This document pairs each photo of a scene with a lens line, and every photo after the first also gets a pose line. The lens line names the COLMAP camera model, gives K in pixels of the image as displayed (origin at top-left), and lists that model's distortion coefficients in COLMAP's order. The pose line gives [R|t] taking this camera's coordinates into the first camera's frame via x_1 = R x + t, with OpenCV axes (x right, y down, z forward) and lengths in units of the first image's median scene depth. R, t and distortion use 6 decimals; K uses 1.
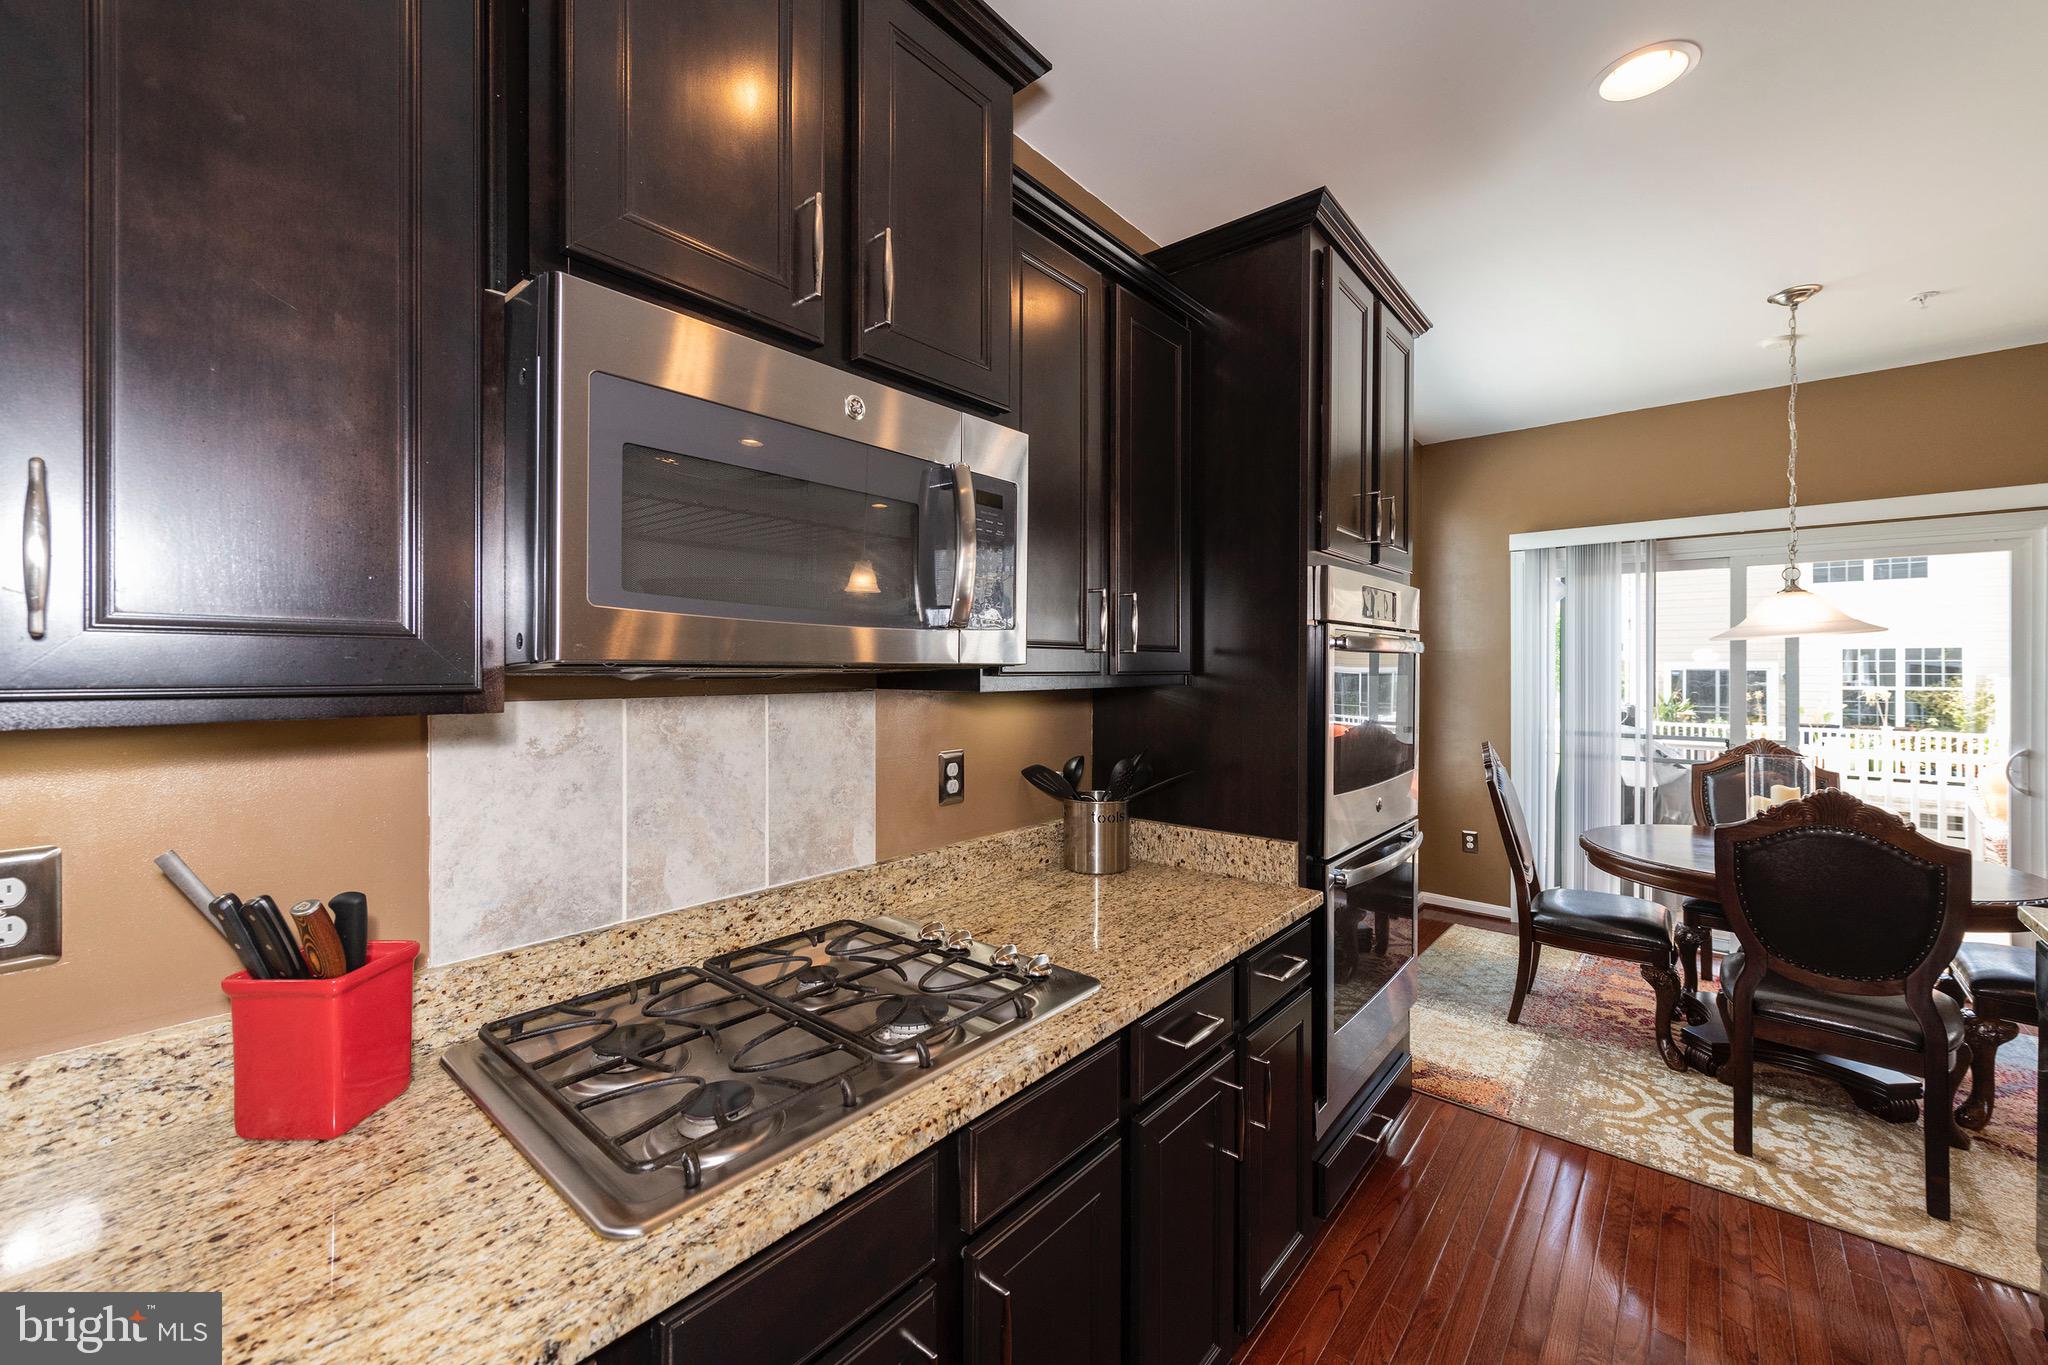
lens RADIAL K [[805.7, 0, 1020.9], [0, 805.7, 666.4], [0, 0, 1]] dist [0.006917, -0.001579]
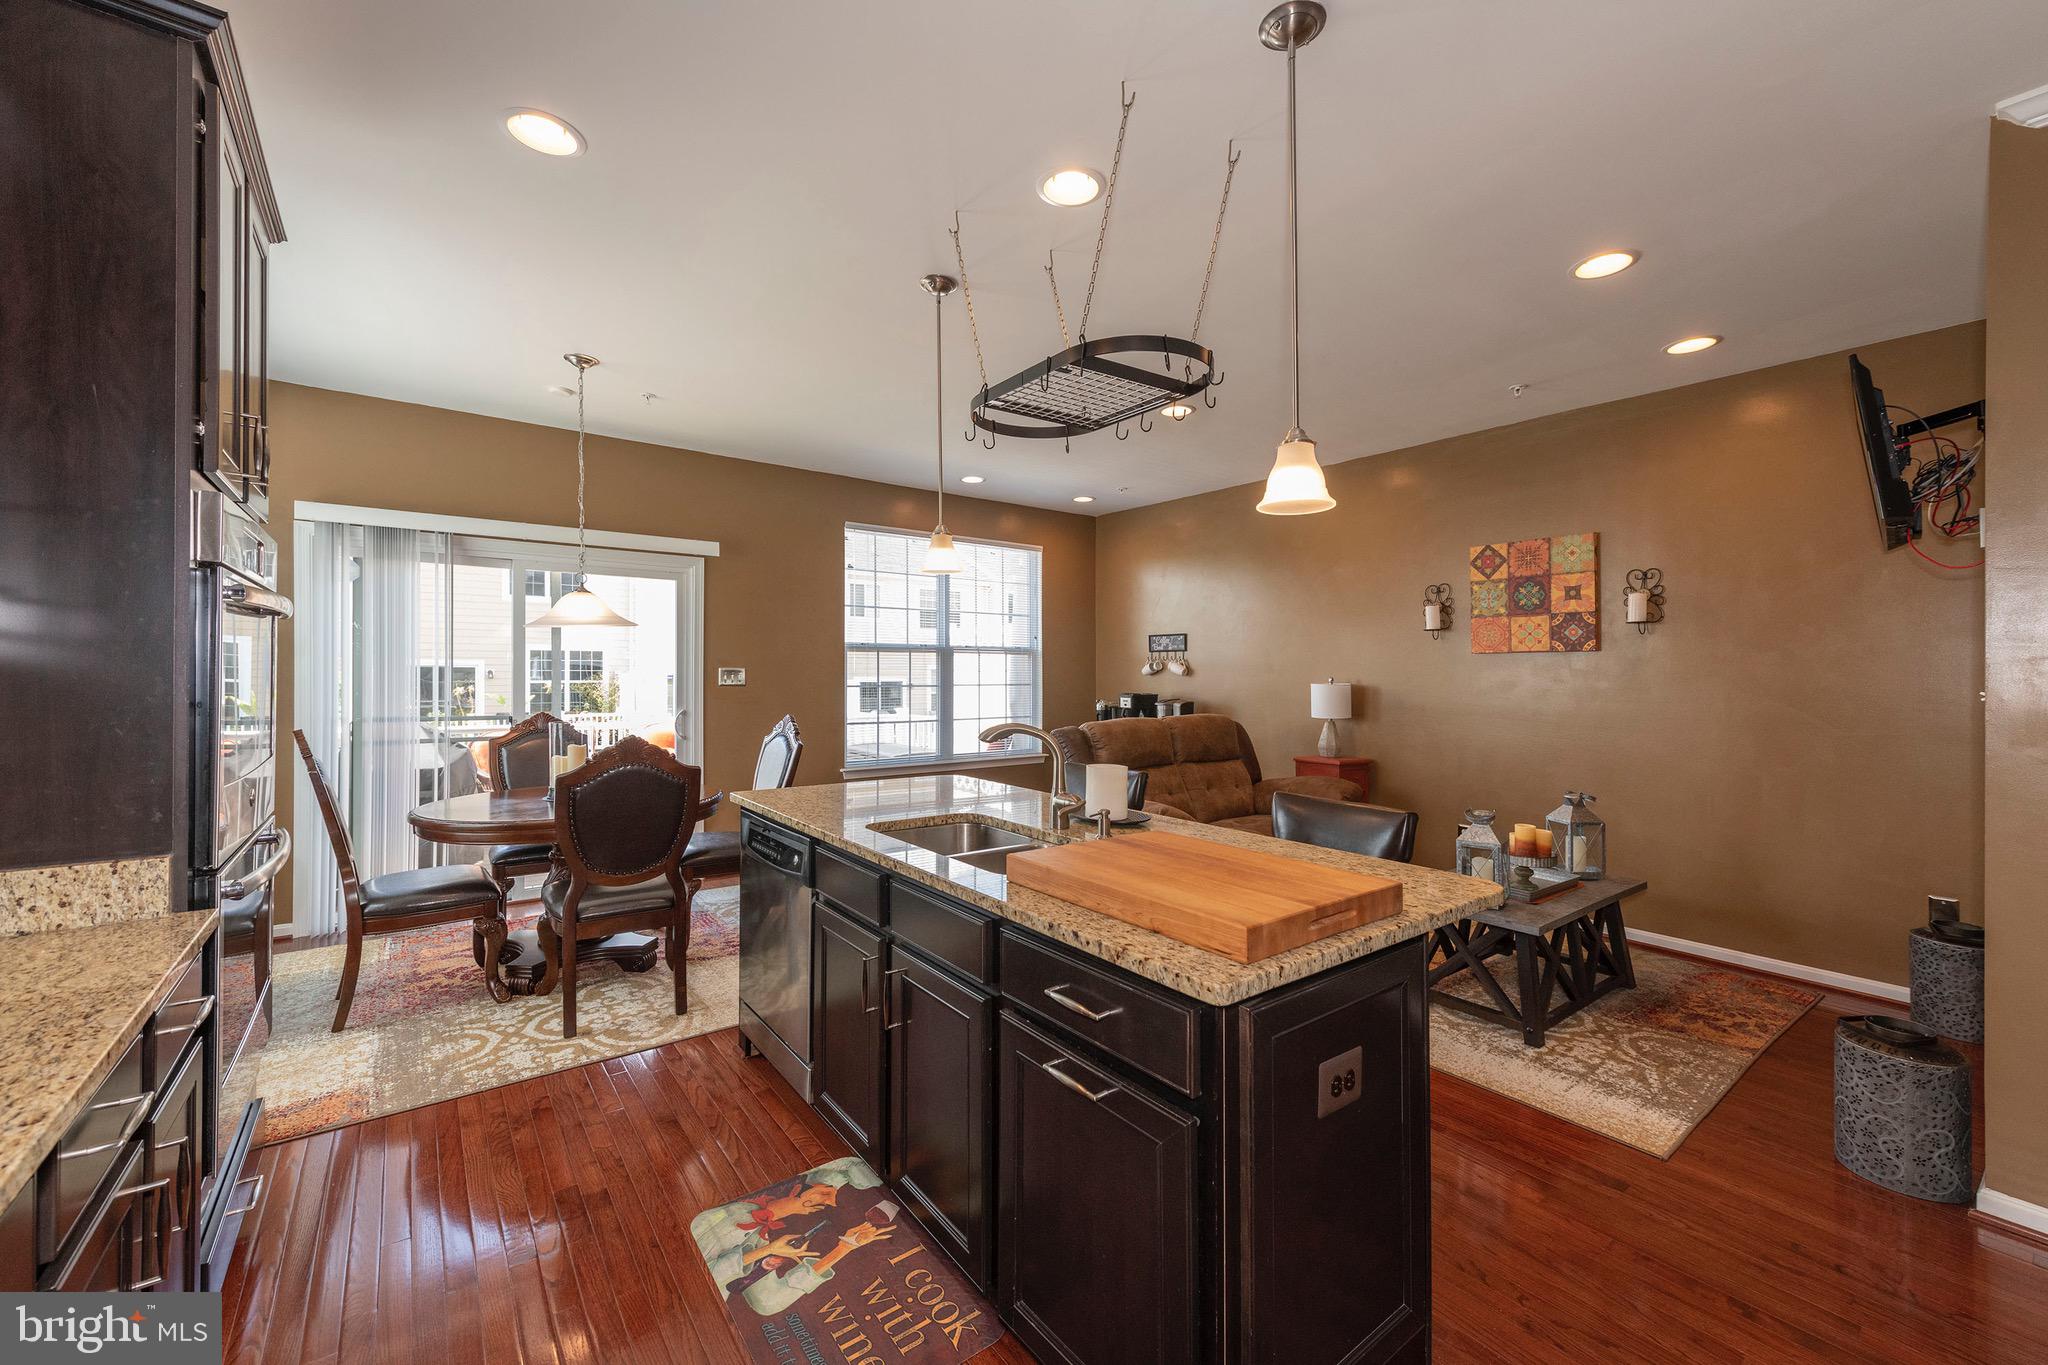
lens RADIAL K [[805.7, 0, 1037.2], [0, 805.7, 665.2], [0, 0, 1]] dist [0.006917, -0.001579]
pose [[0.200927, 0.009274, 0.979562, -0.167773], [-0.008172, 0.999936, -0.007791, 0.029683], [-0.979572, -0.006439, 0.200990, 0.044654]]
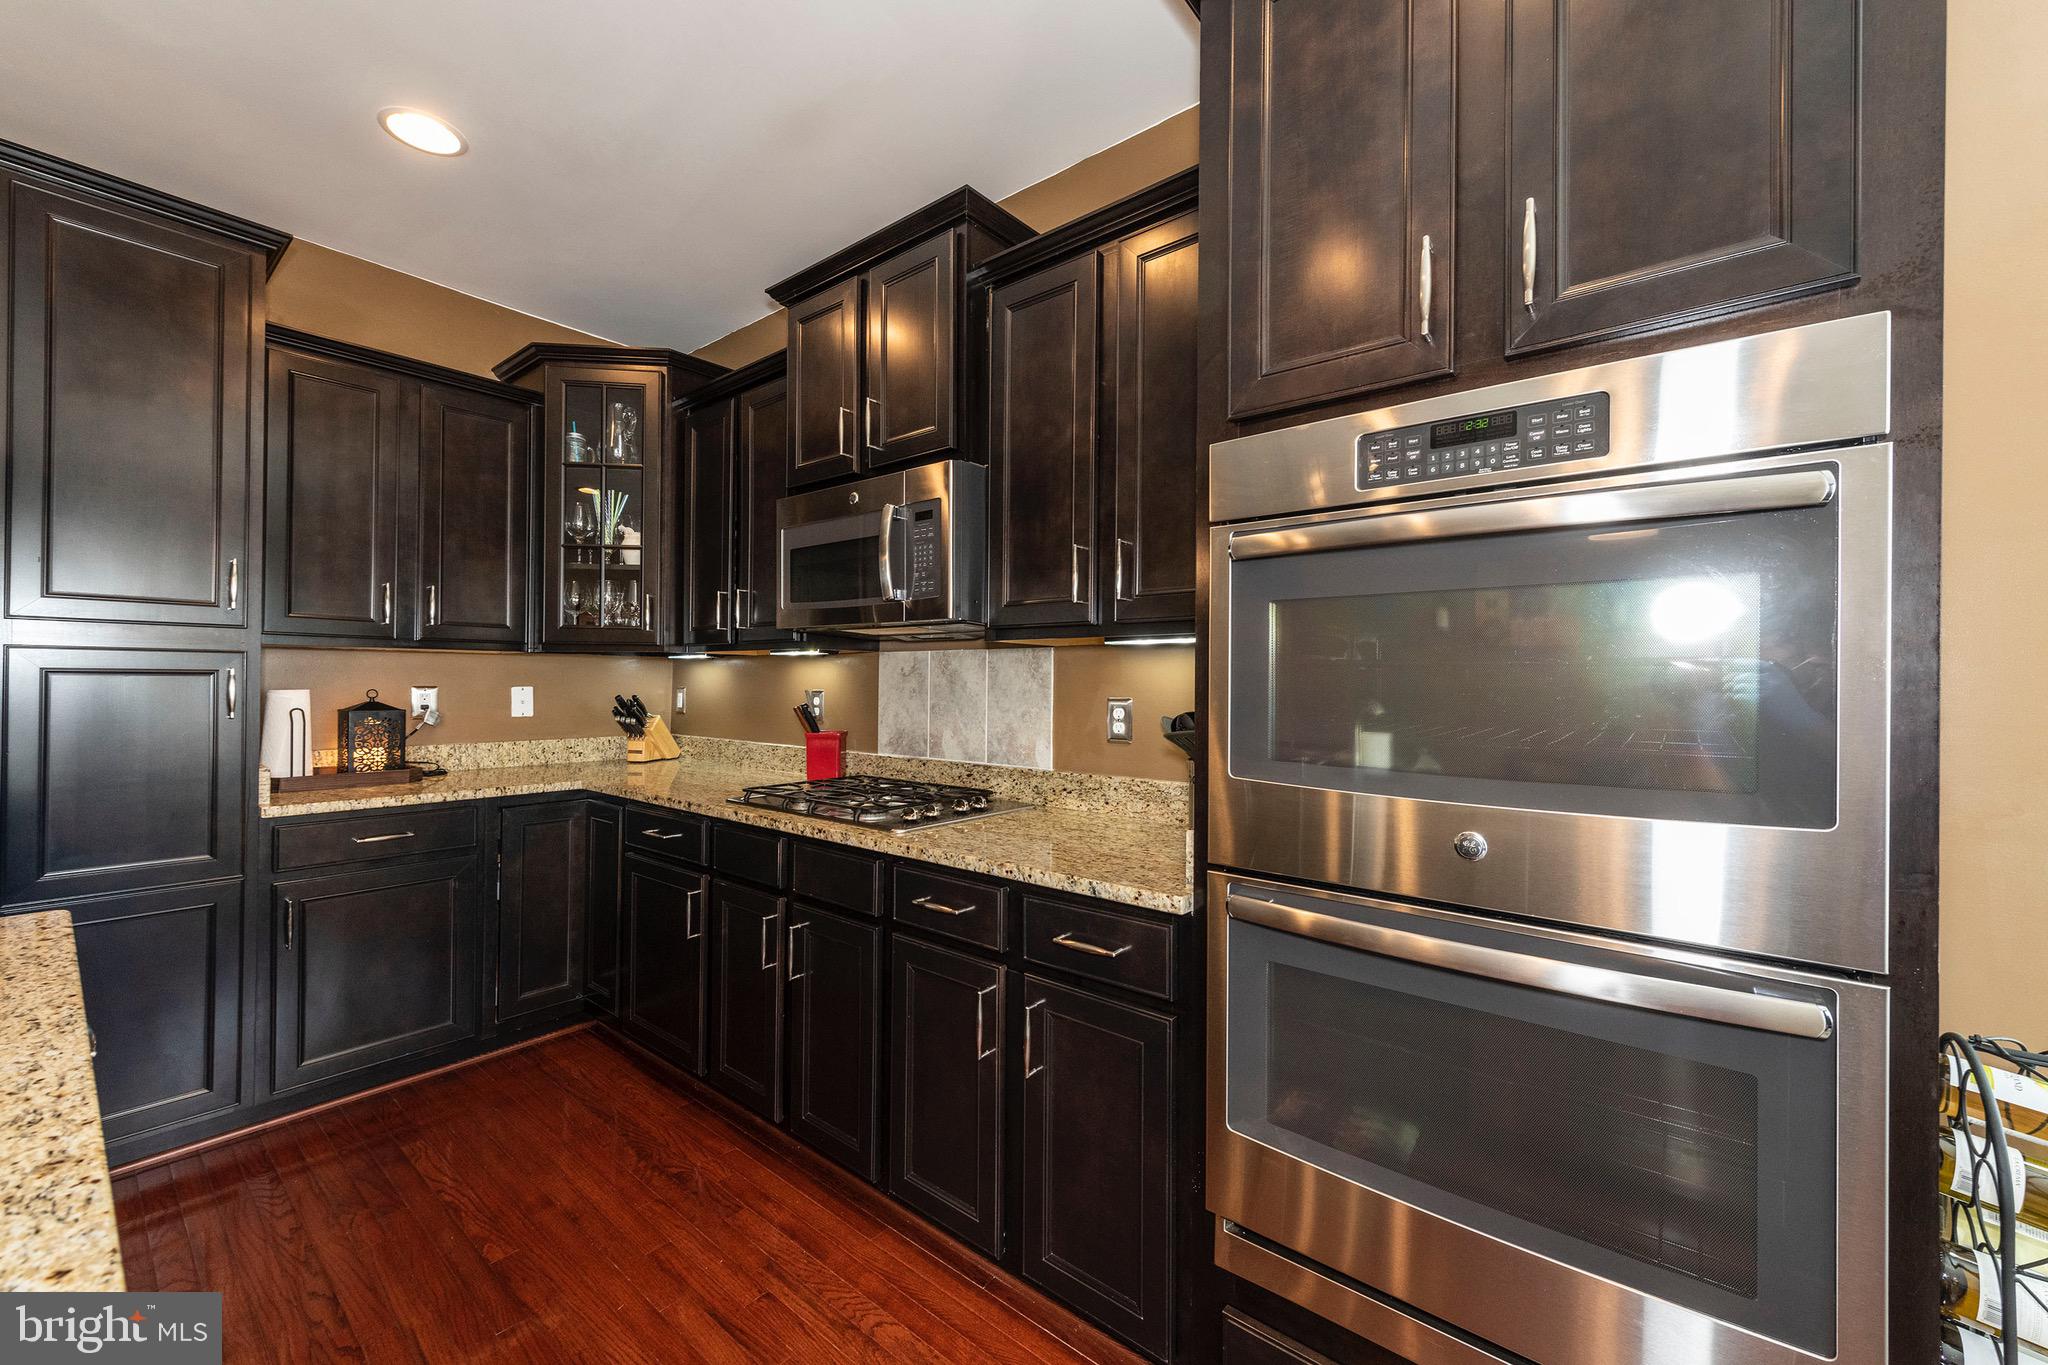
lens RADIAL K [[805.7, 0, 1043.3], [0, 805.7, 685.1], [0, 0, 1]] dist [0.006917, -0.001579]
pose [[0.048895, 0.002683, -0.998800, 0.752332], [-0.010436, 0.999943, 0.002176, 0.057112], [0.998749, 0.010317, 0.048920, 0.565014]]
